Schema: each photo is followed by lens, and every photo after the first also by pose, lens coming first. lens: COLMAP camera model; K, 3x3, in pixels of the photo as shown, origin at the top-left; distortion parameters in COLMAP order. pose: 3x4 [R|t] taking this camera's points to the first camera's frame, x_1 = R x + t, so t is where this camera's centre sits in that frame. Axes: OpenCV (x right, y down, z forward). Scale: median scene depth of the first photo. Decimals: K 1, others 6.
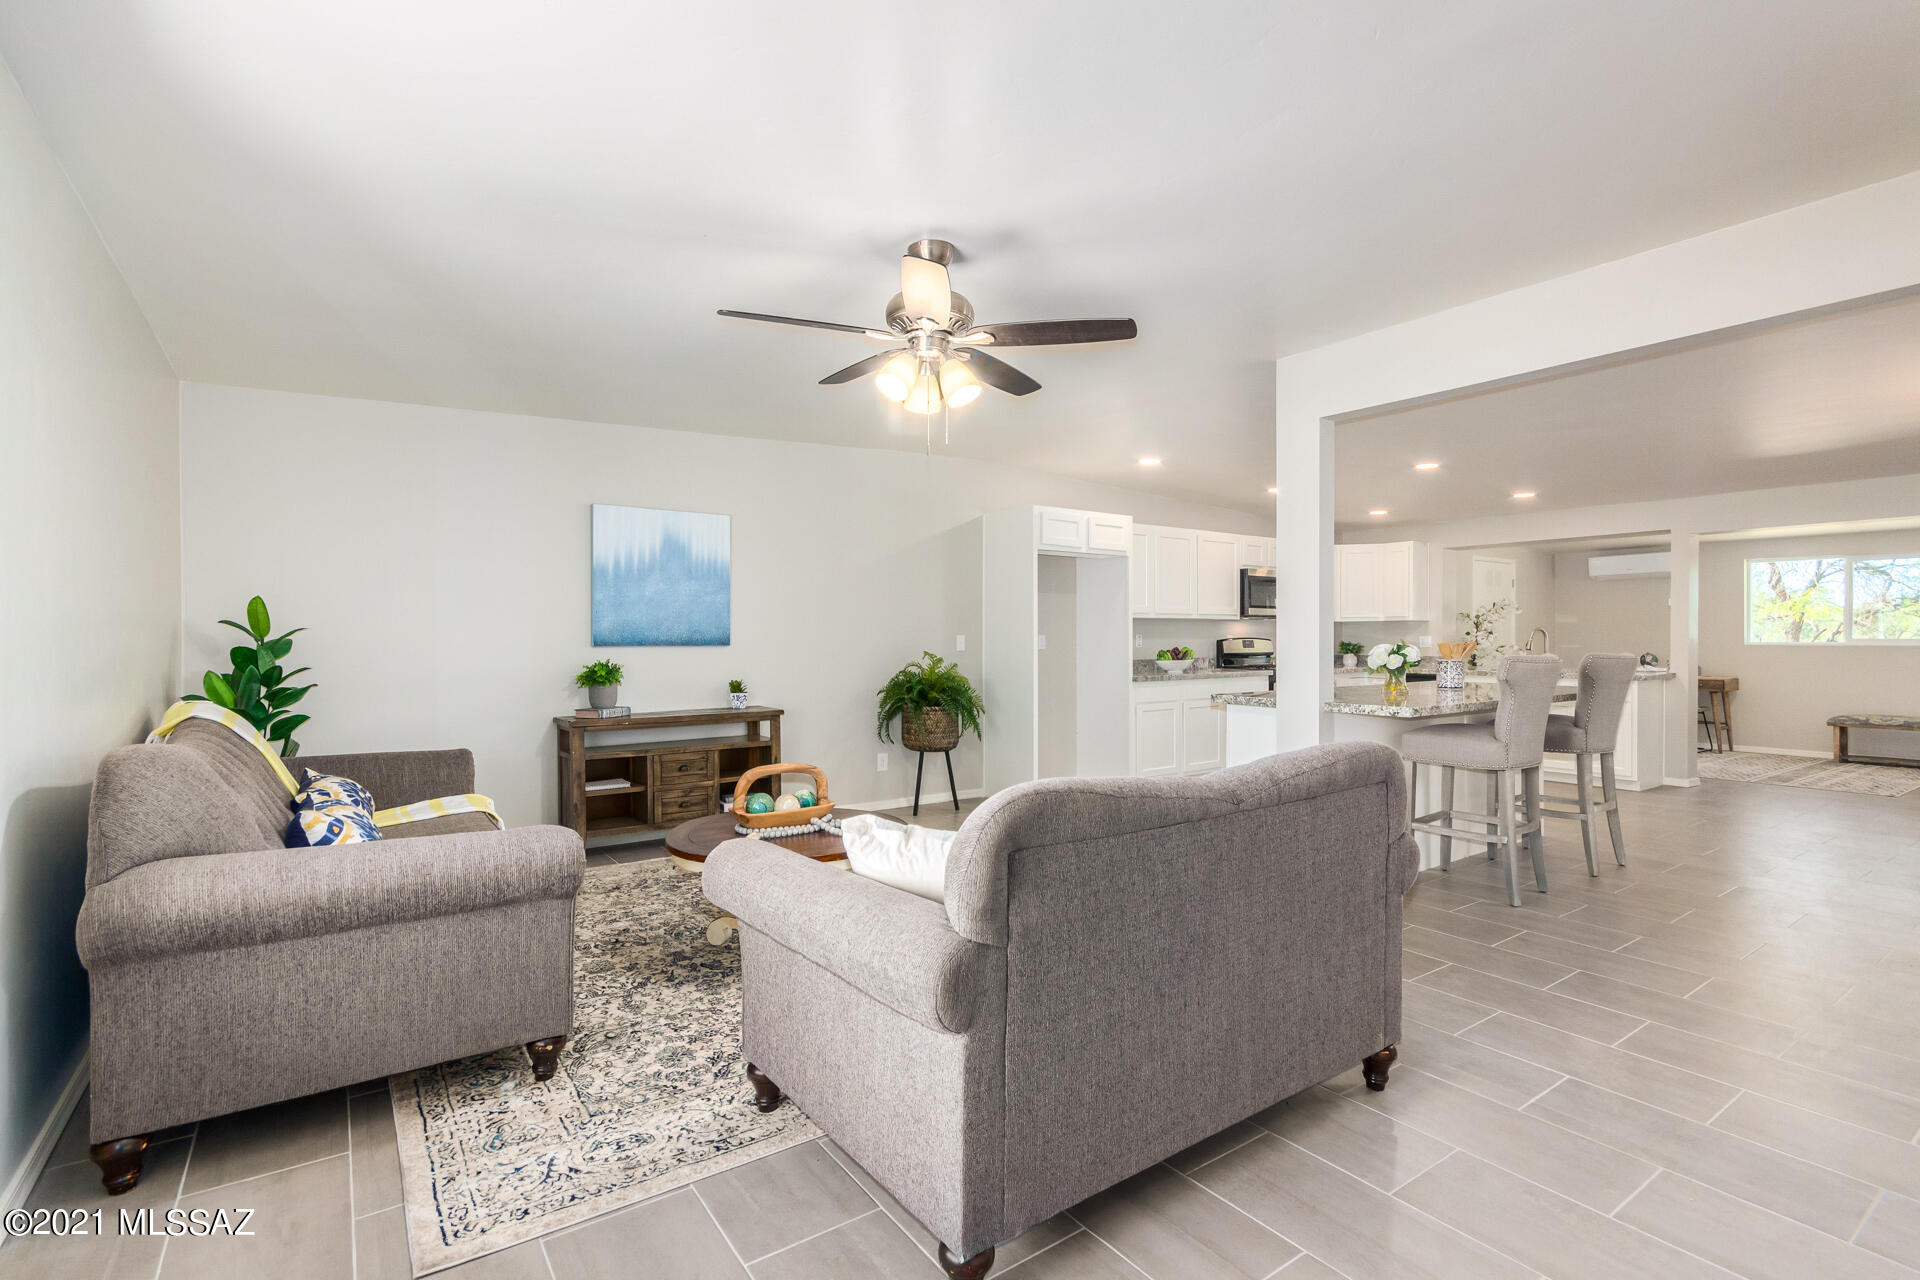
lens RADIAL K [[903.0, 0, 961.2], [0, 903.0, 644.9], [0, 0, 1]] dist [0.001523, 0.002479]
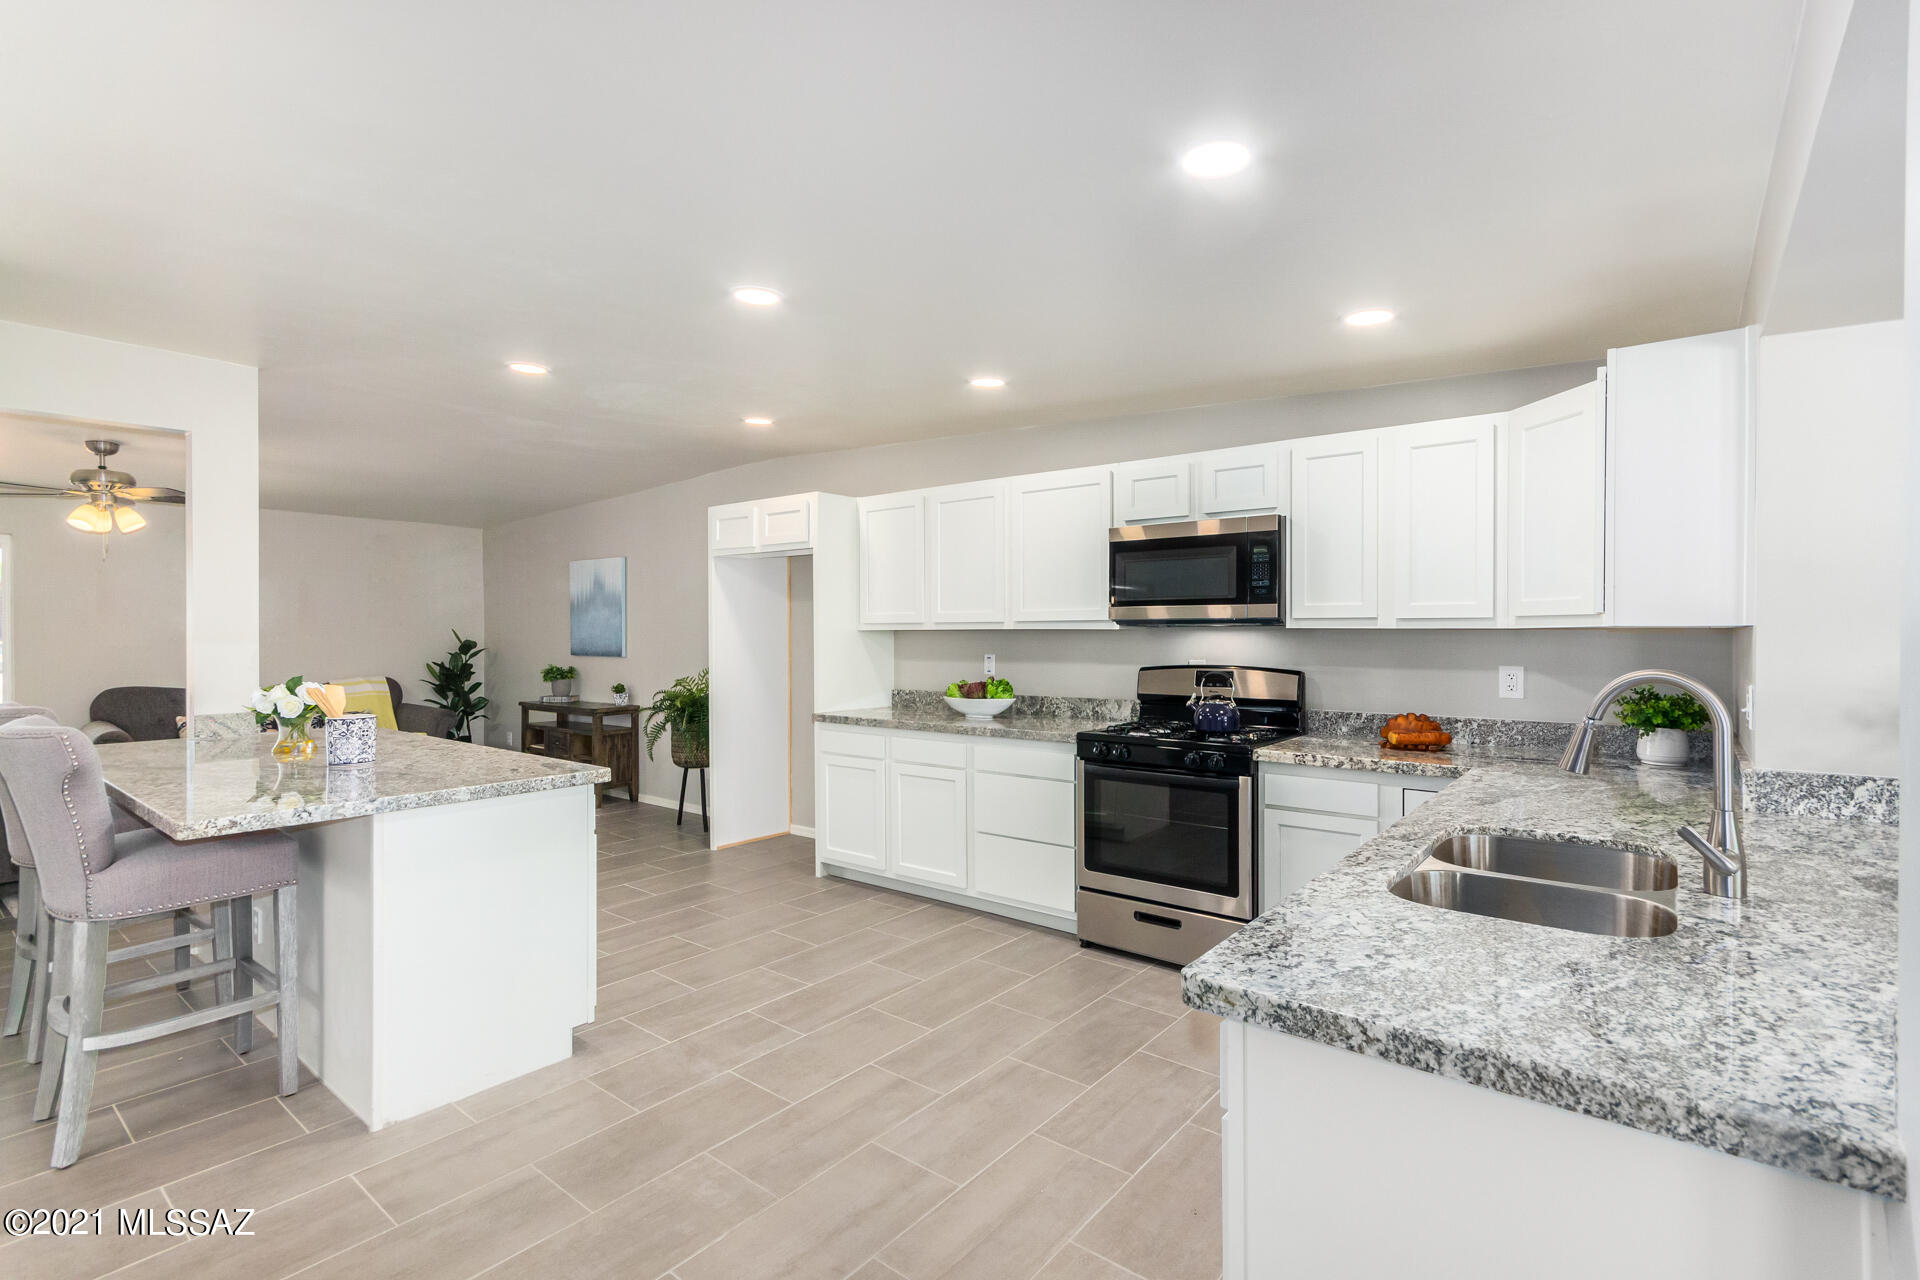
lens RADIAL K [[903.0, 0, 961.4], [0, 903.0, 636.7], [0, 0, 1]] dist [0.001523, 0.002479]
pose [[0.267546, 0.006775, -0.963521, 1.116436], [-0.005558, 0.999969, 0.005488, -0.038094], [0.963529, 0.003887, 0.267576, 1.121568]]
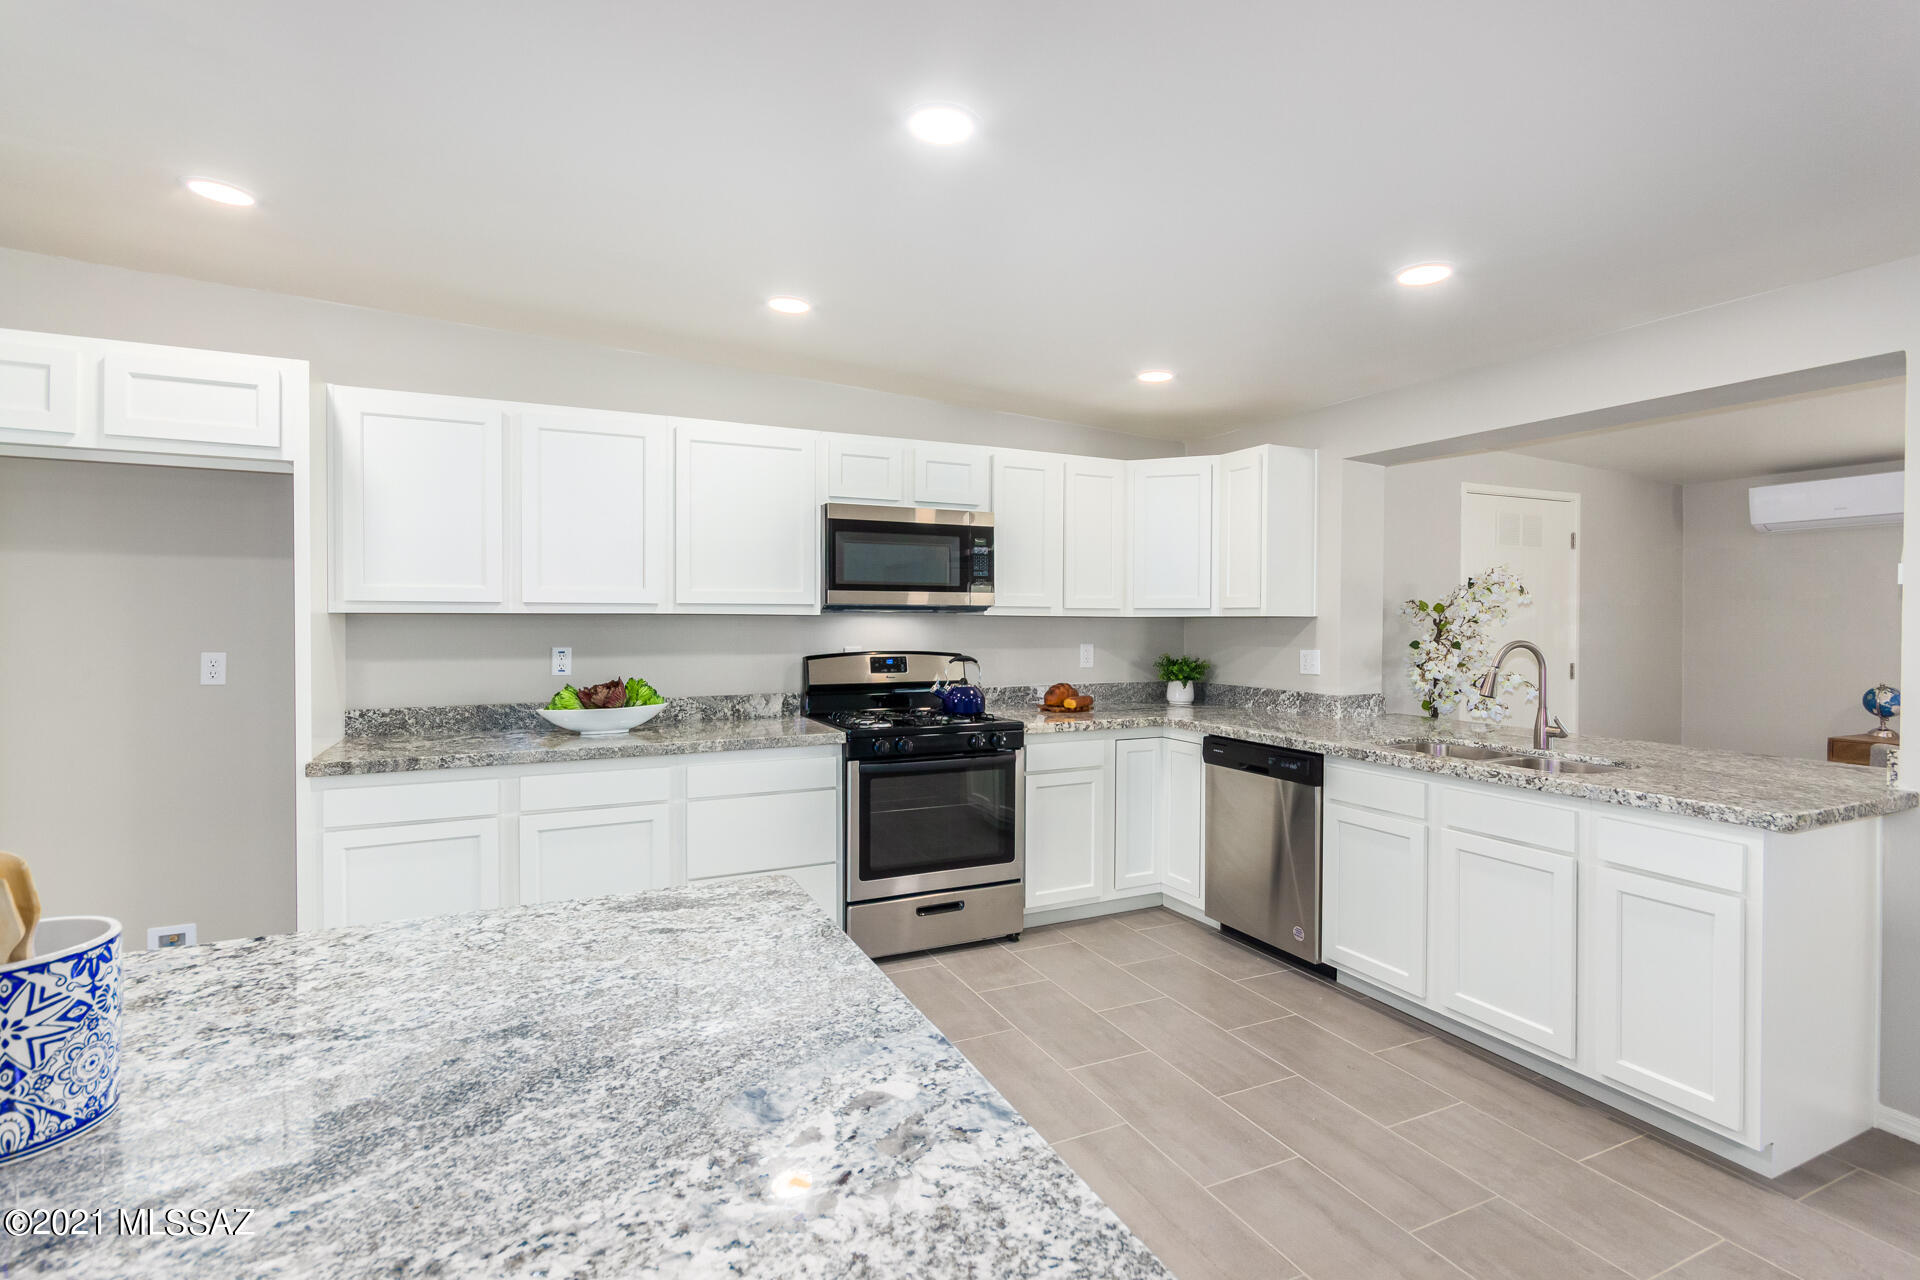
lens RADIAL K [[903.0, 0, 962.2], [0, 903.0, 628.7], [0, 0, 1]] dist [0.001523, 0.002479]
pose [[0.983686, 0.008029, -0.179716, 0.666852], [-0.006960, 0.999954, 0.006578, -0.035631], [0.179761, -0.005220, 0.983697, 0.805811]]
